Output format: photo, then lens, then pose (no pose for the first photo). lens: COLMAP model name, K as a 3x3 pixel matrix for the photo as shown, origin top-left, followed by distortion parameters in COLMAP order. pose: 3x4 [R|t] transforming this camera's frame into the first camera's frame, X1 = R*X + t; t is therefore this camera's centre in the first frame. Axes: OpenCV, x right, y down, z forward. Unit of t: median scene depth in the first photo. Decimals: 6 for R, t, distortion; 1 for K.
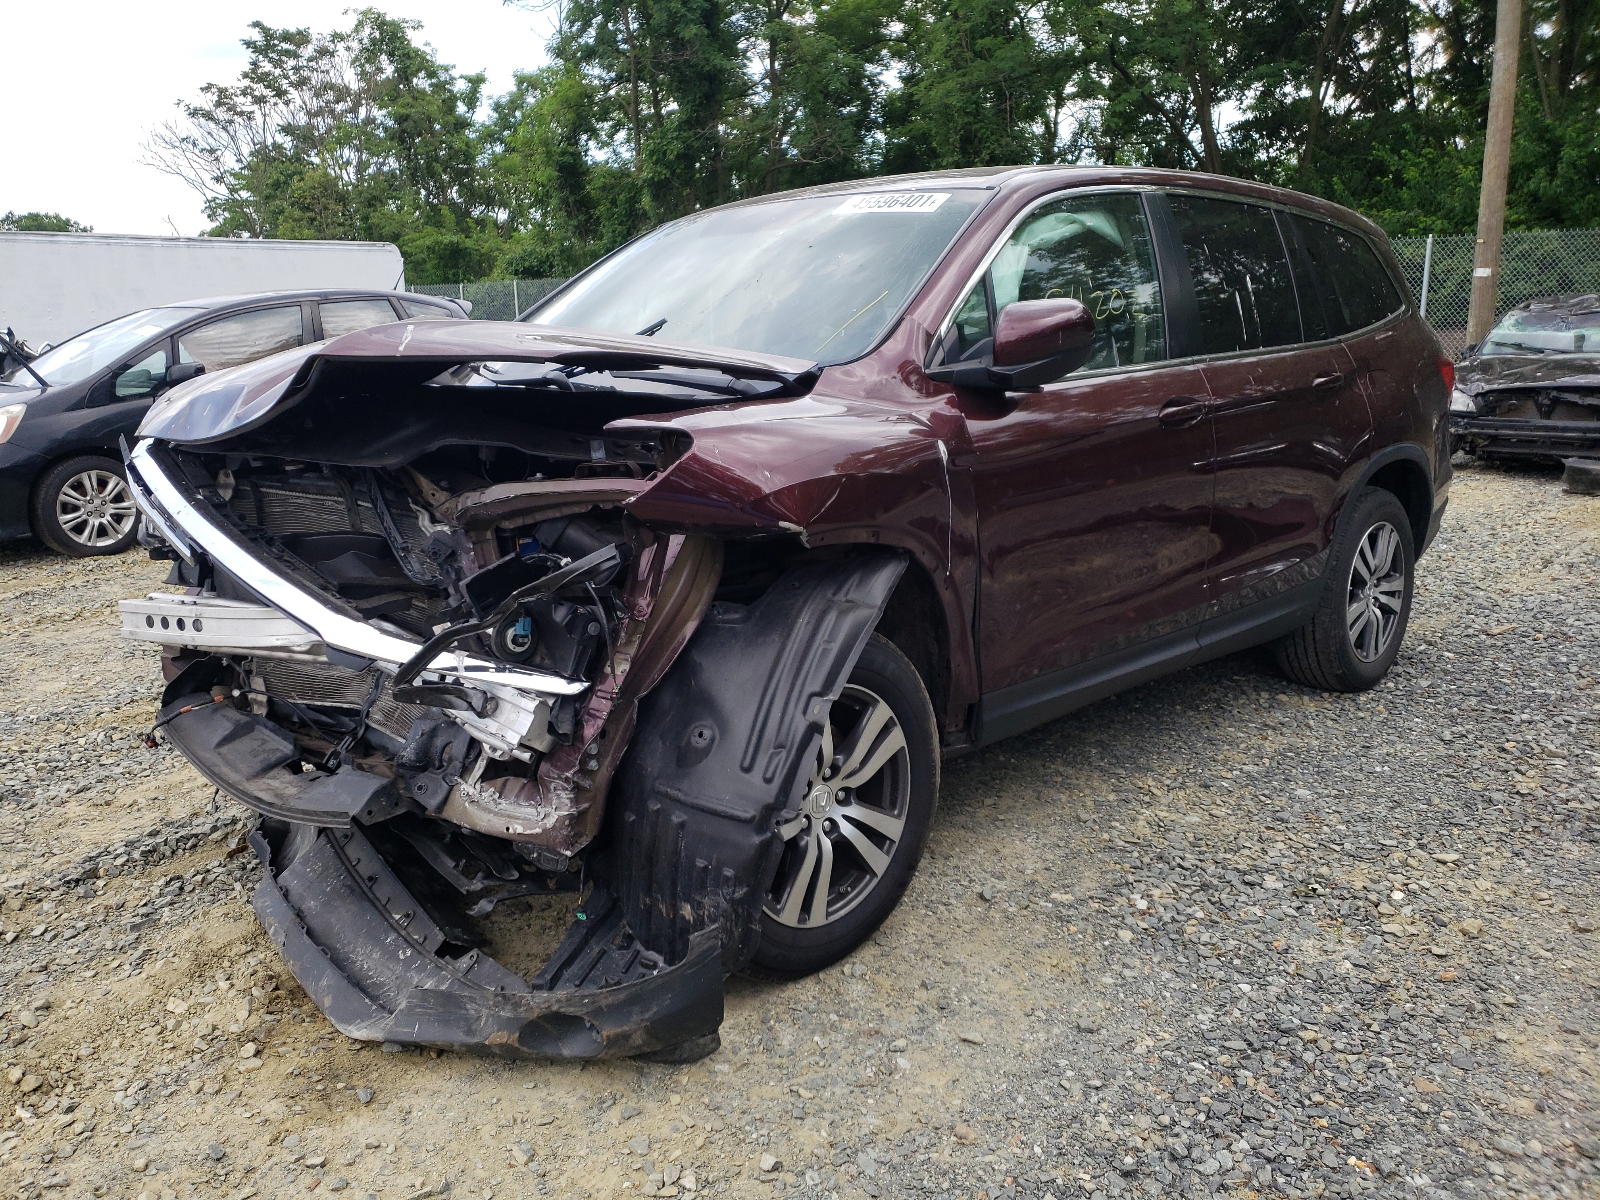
lens RADIAL K [[1205.9, 0, 800.1], [0, 1205.9, 519.7], [0, 0, 1]] dist [0.028404, -0.003096]
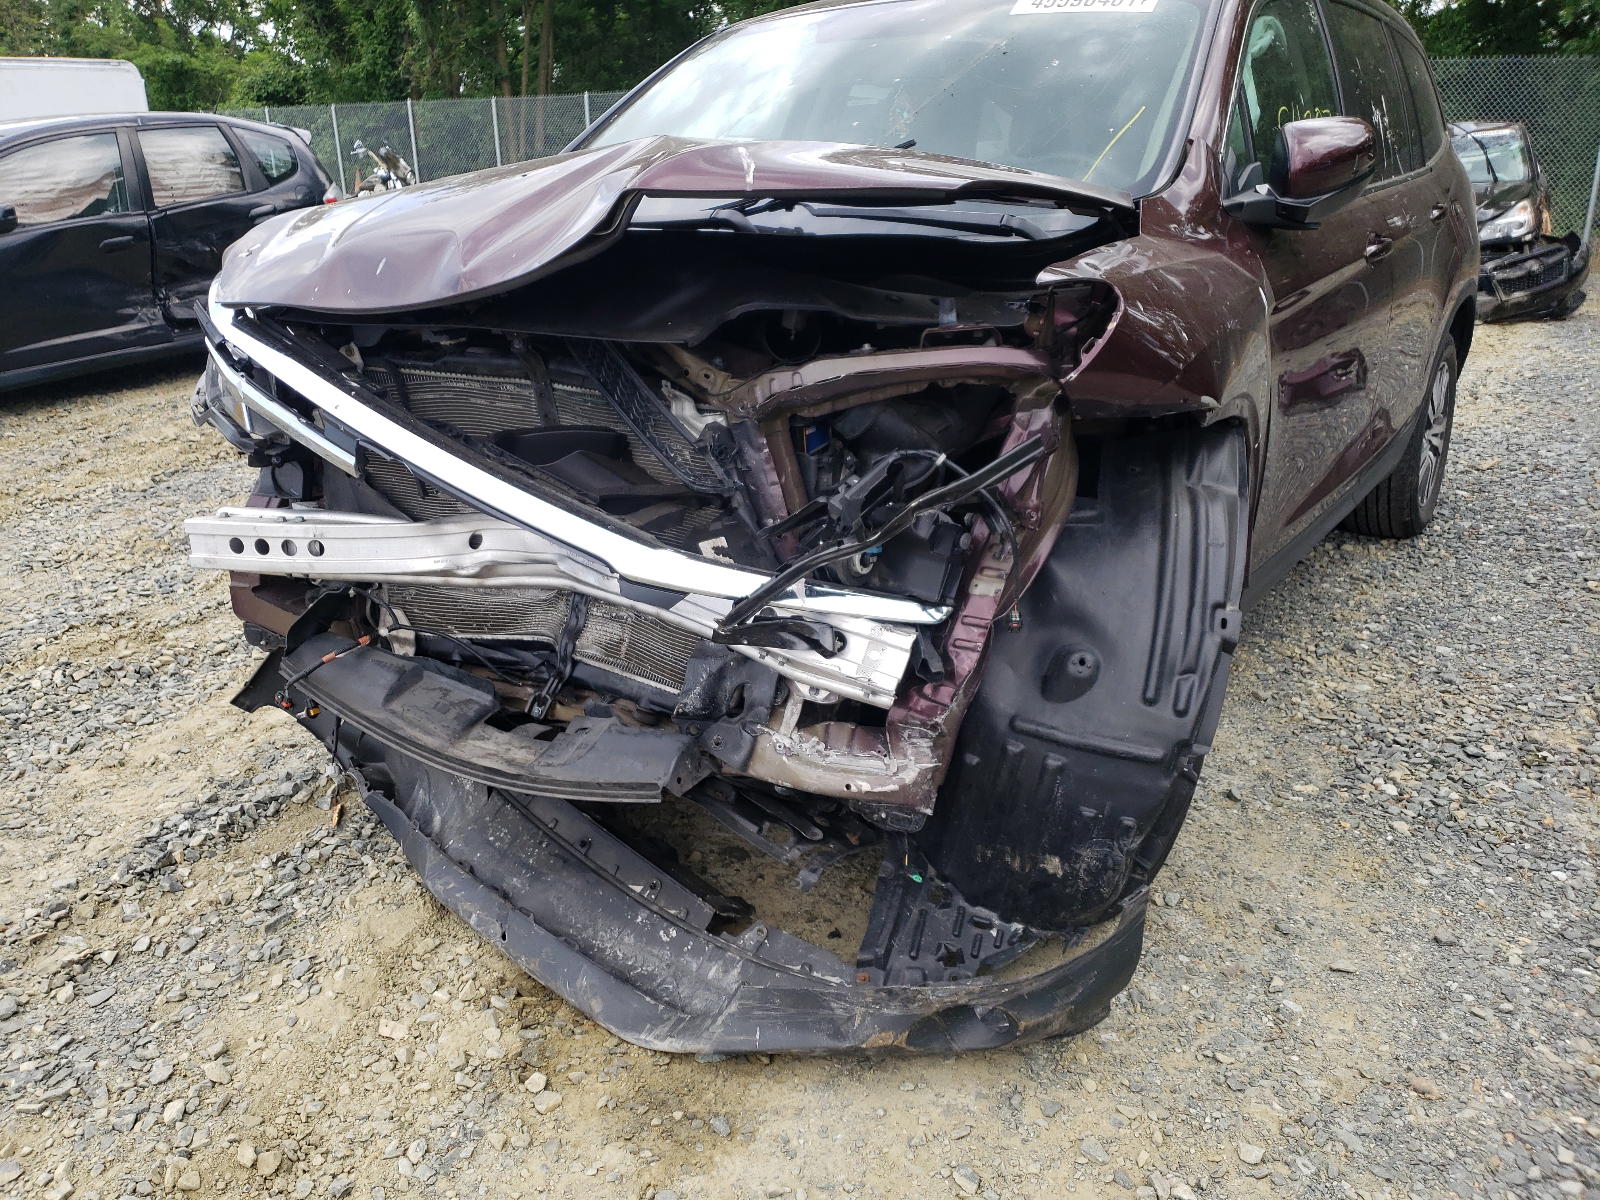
lens RADIAL K [[1214.8, 0, 800.3], [0, 1214.8, 514.6], [0, 0, 1]] dist [0.092717, -0.105885]
pose [[0.984868, -0.049352, 0.166128, -0.367360], [0.029022, 0.992025, 0.122652, -0.025405], [-0.170857, -0.115974, 0.978447, 0.205126]]
